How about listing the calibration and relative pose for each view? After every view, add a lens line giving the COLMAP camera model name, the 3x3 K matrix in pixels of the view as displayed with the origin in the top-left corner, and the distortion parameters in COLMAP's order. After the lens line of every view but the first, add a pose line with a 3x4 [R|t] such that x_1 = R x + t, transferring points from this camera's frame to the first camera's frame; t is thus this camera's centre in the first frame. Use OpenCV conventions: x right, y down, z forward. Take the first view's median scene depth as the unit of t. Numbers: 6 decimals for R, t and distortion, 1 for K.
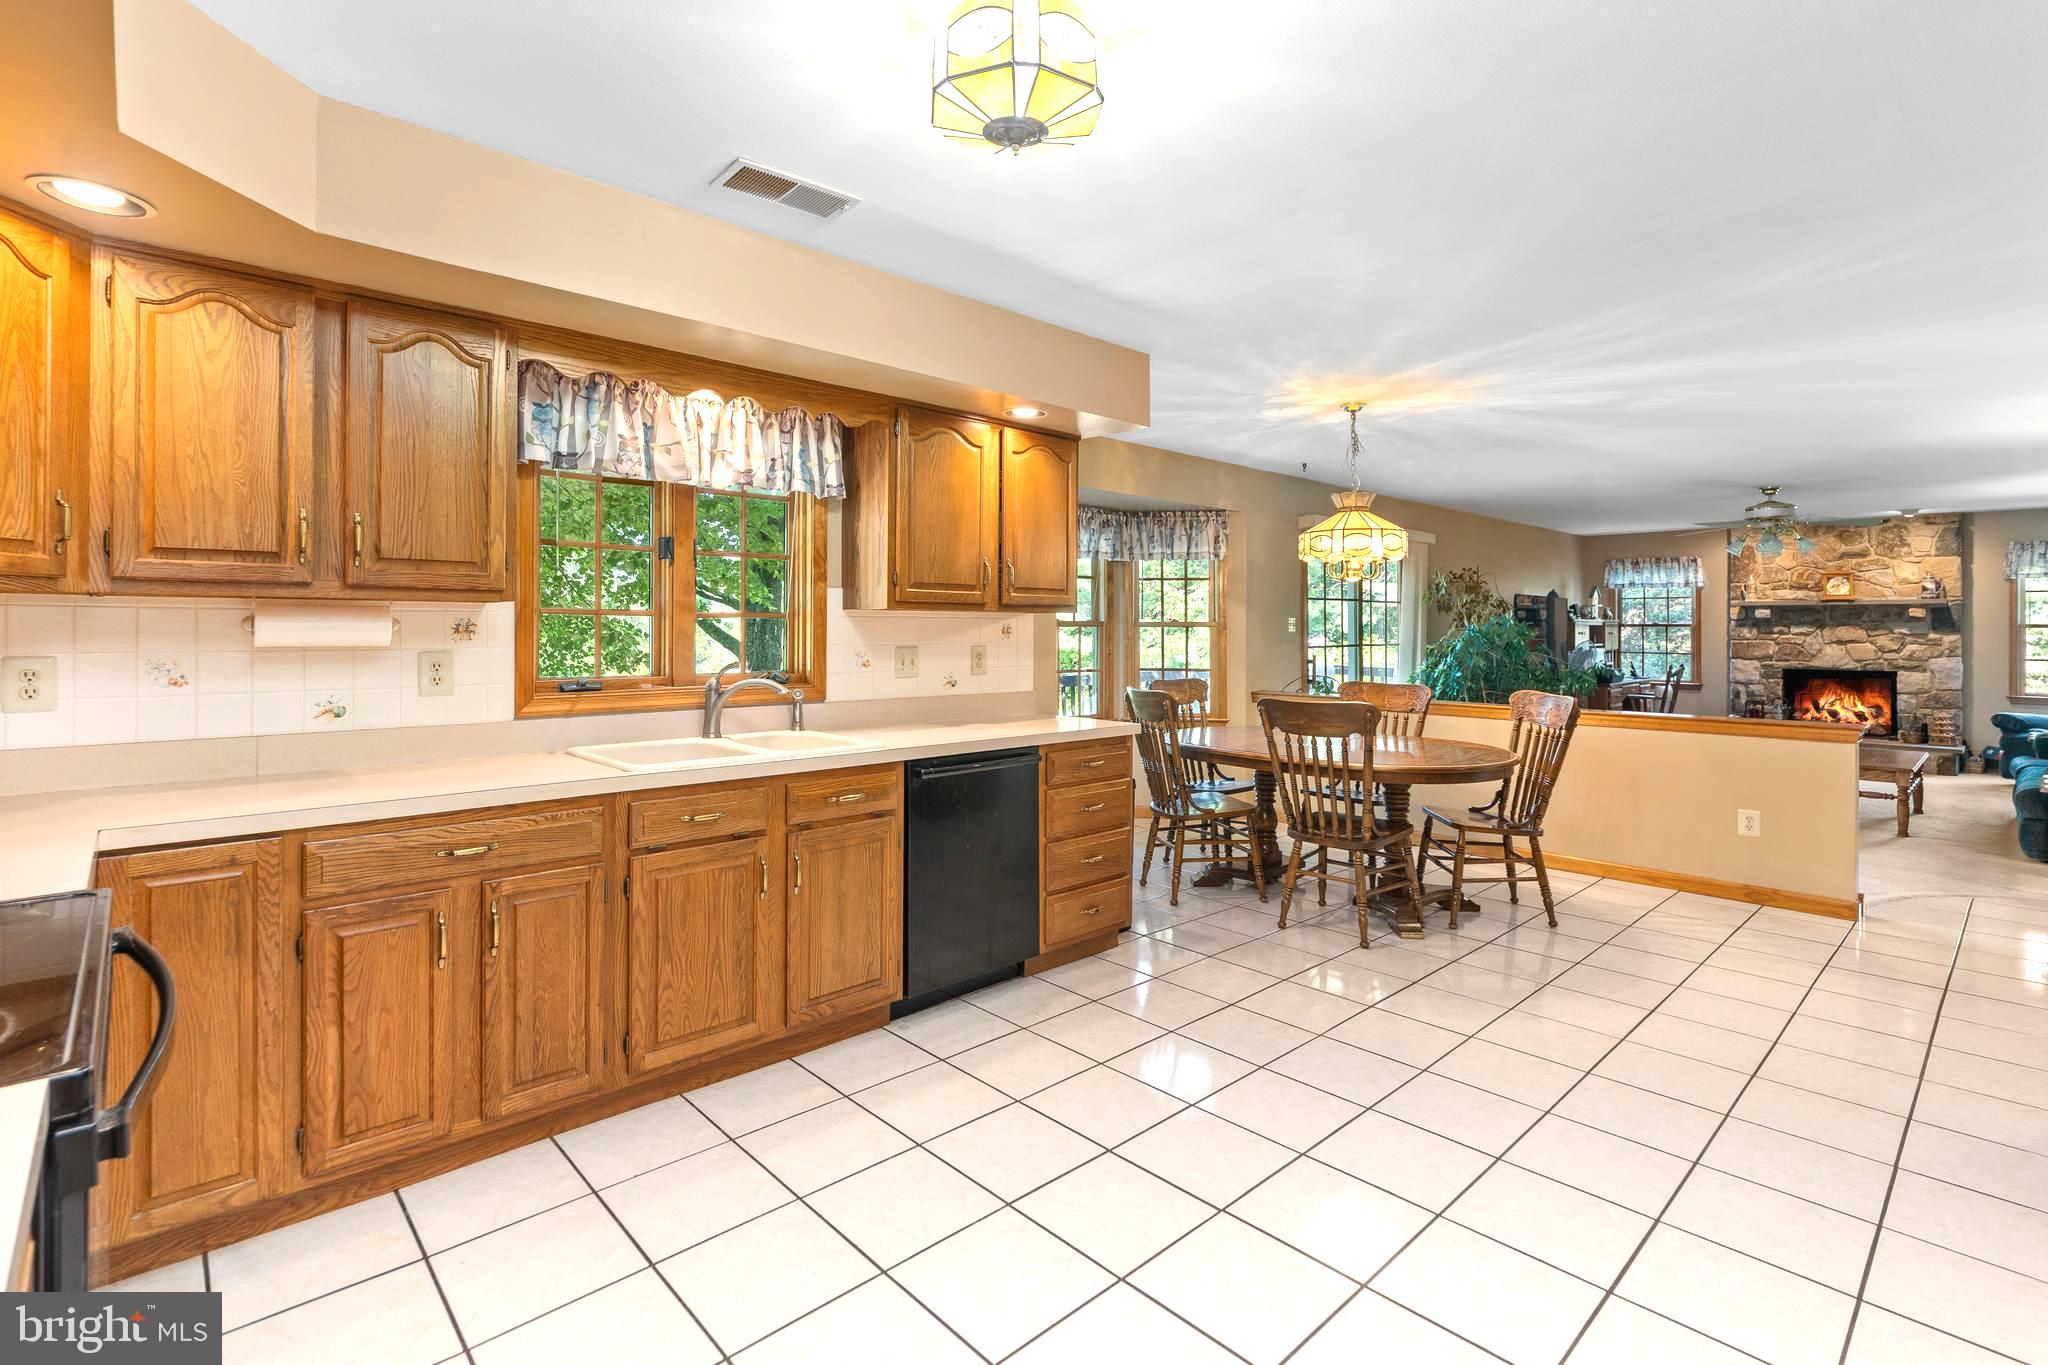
lens RADIAL K [[937.3, 0, 1053.7], [0, 937.3, 624.7], [0, 0, 1]] dist [-0.000766, 0.002967]
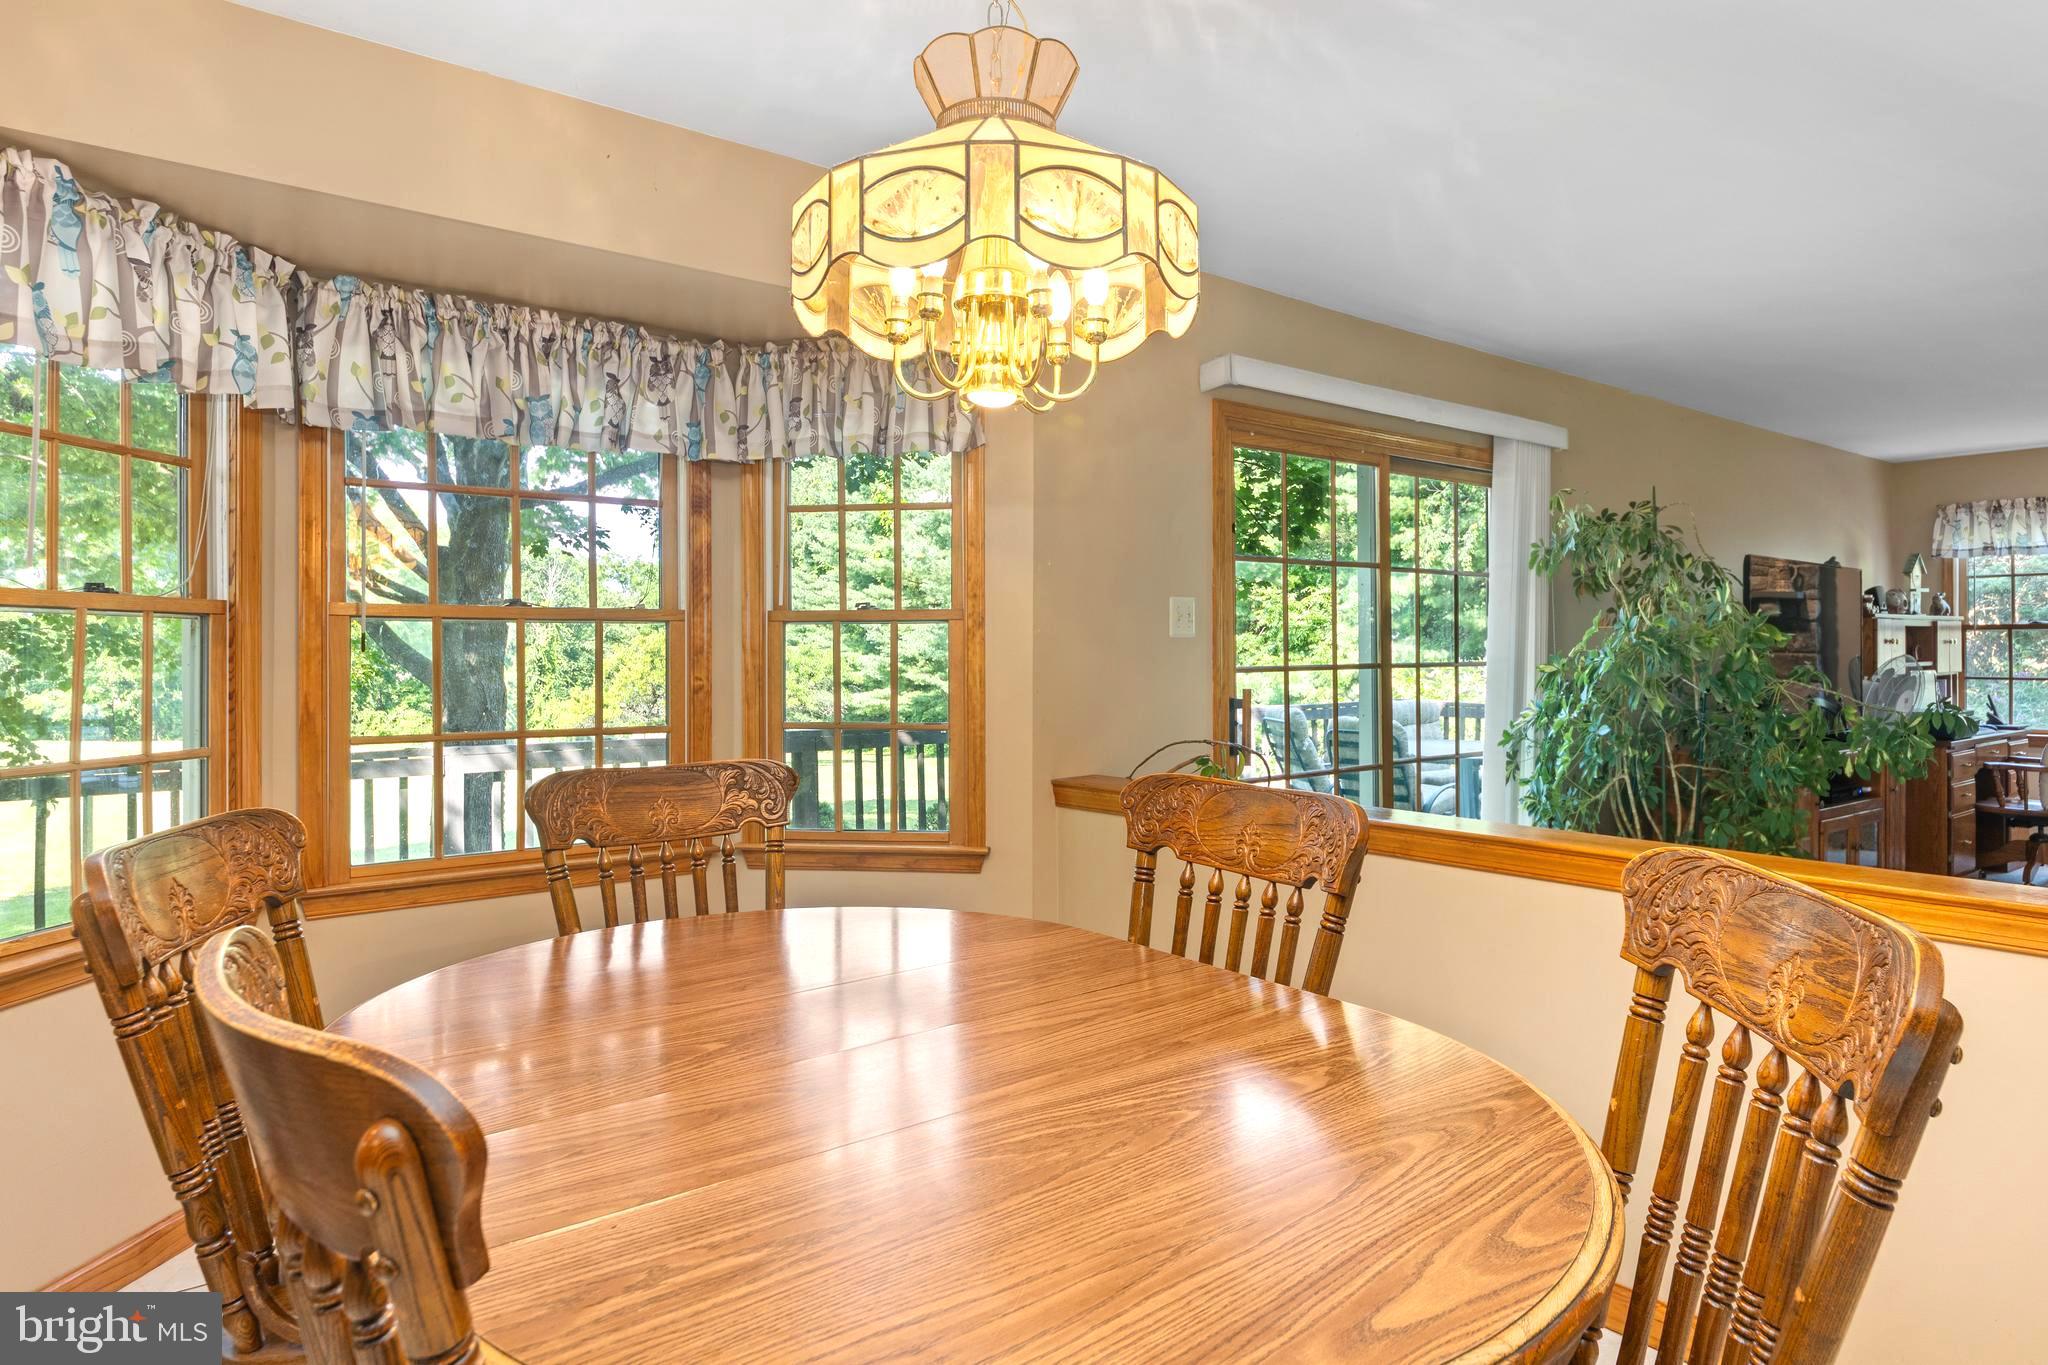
lens RADIAL K [[1227.1, 0, 1041.8], [0, 1227.1, 663.1], [0, 0, 1]] dist [-0.009824, -0.002764]
pose [[0.996144, -0.007091, -0.087451, 0.170450], [0.008201, 0.999890, 0.012339, 0.009606], [0.087354, -0.013008, 0.996092, 0.314989]]
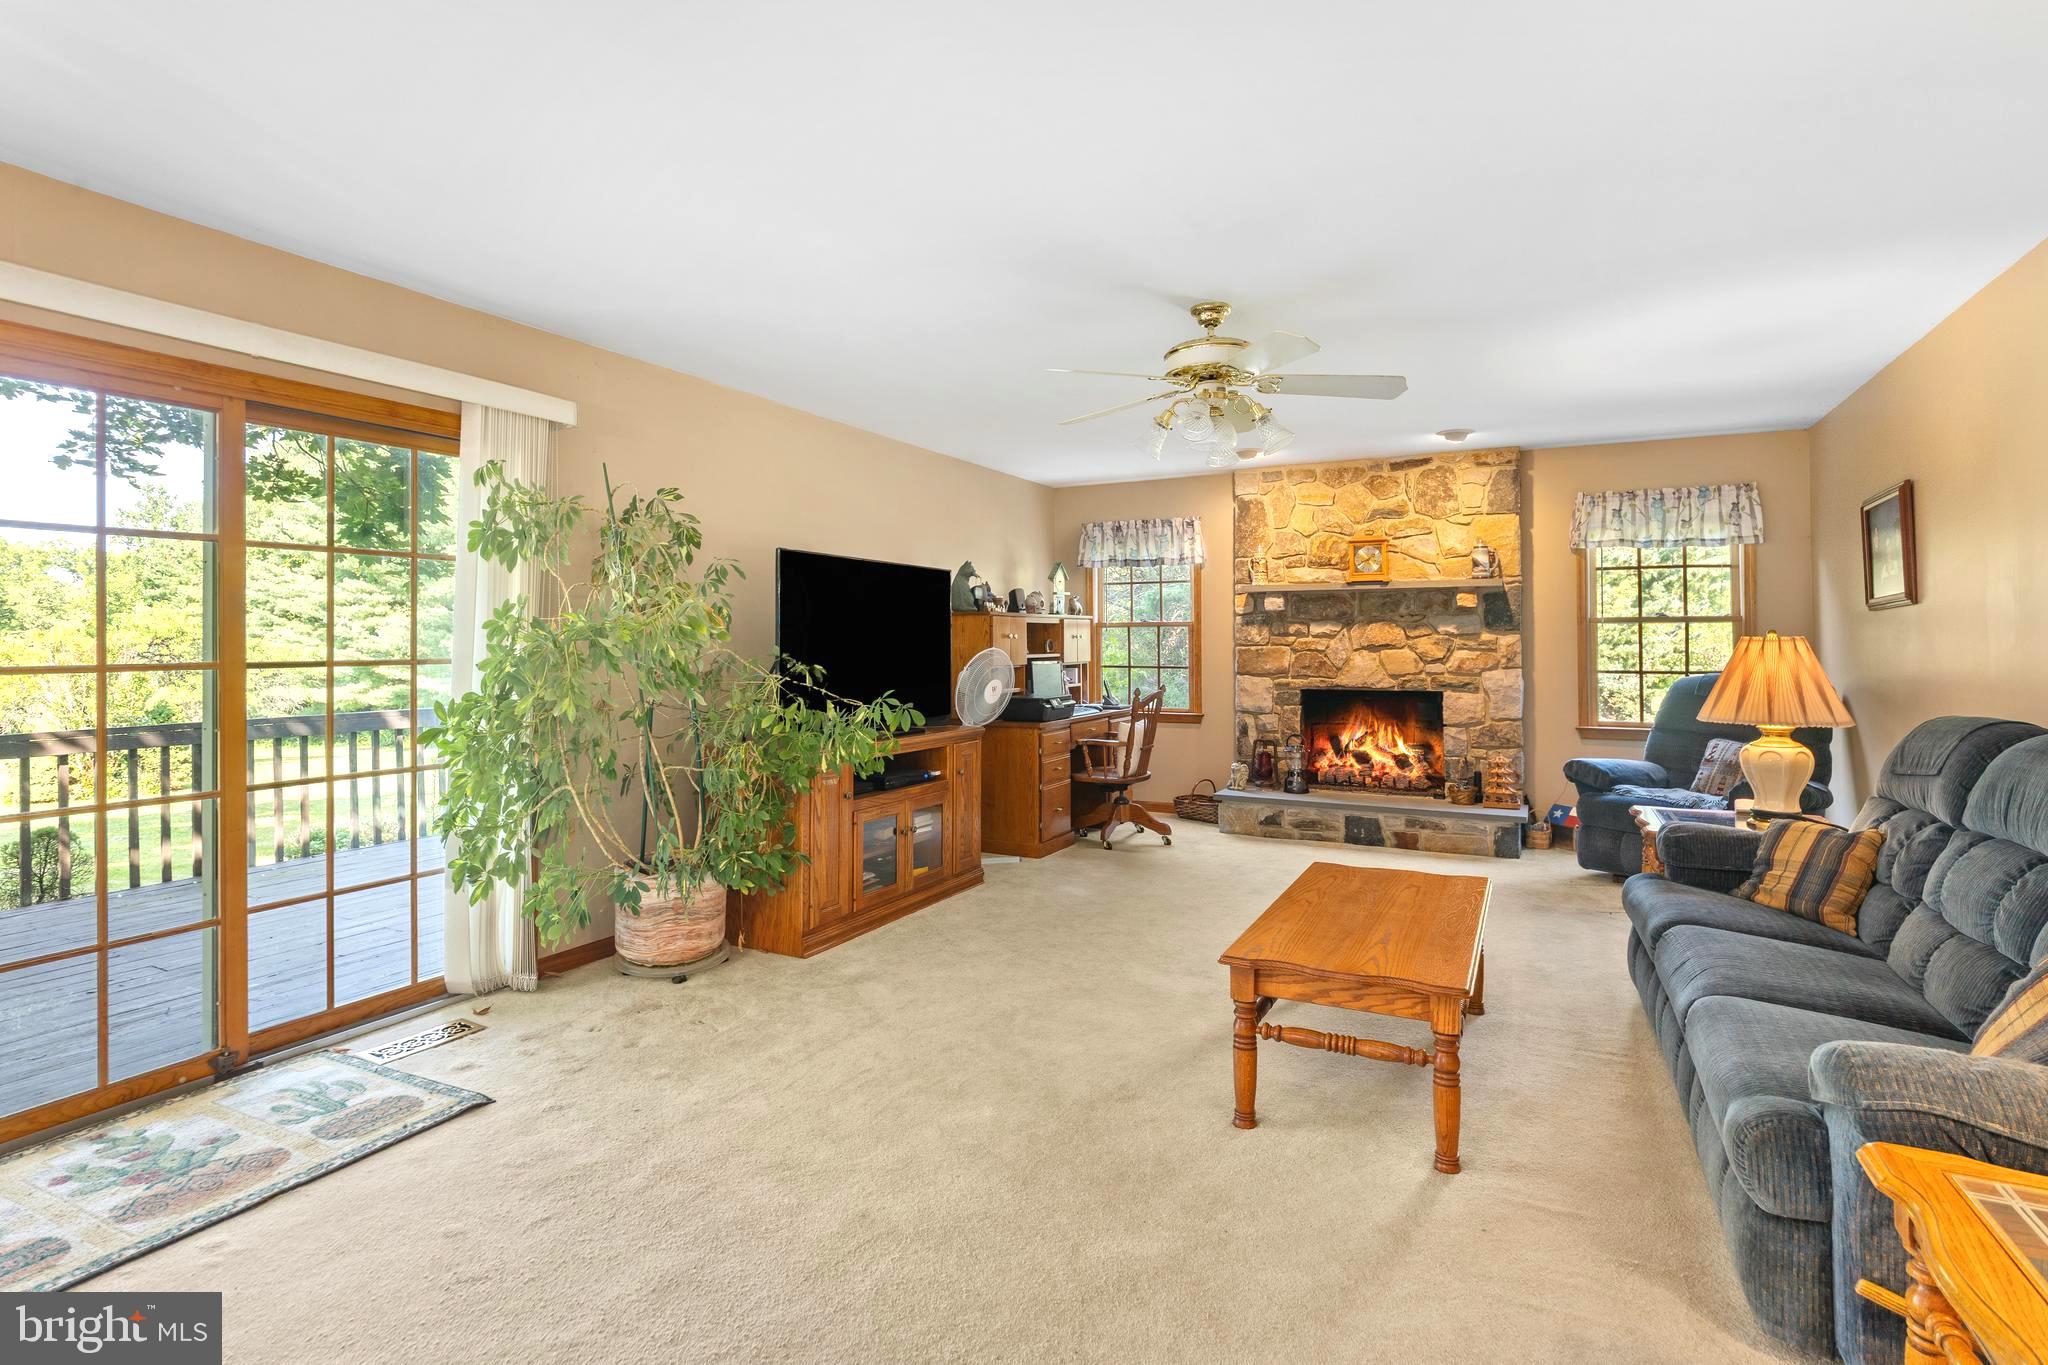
lens RADIAL K [[1005.2, 0, 1031.9], [0, 1005.2, 624.0], [0, 0, 1]] dist [0.007062, 0.000254]
pose [[0.943742, 0.000380, 0.330683, 0.389768], [0.004356, 0.999898, -0.013582, 0.010952], [-0.330655, 0.014258, 0.943644, 0.425103]]
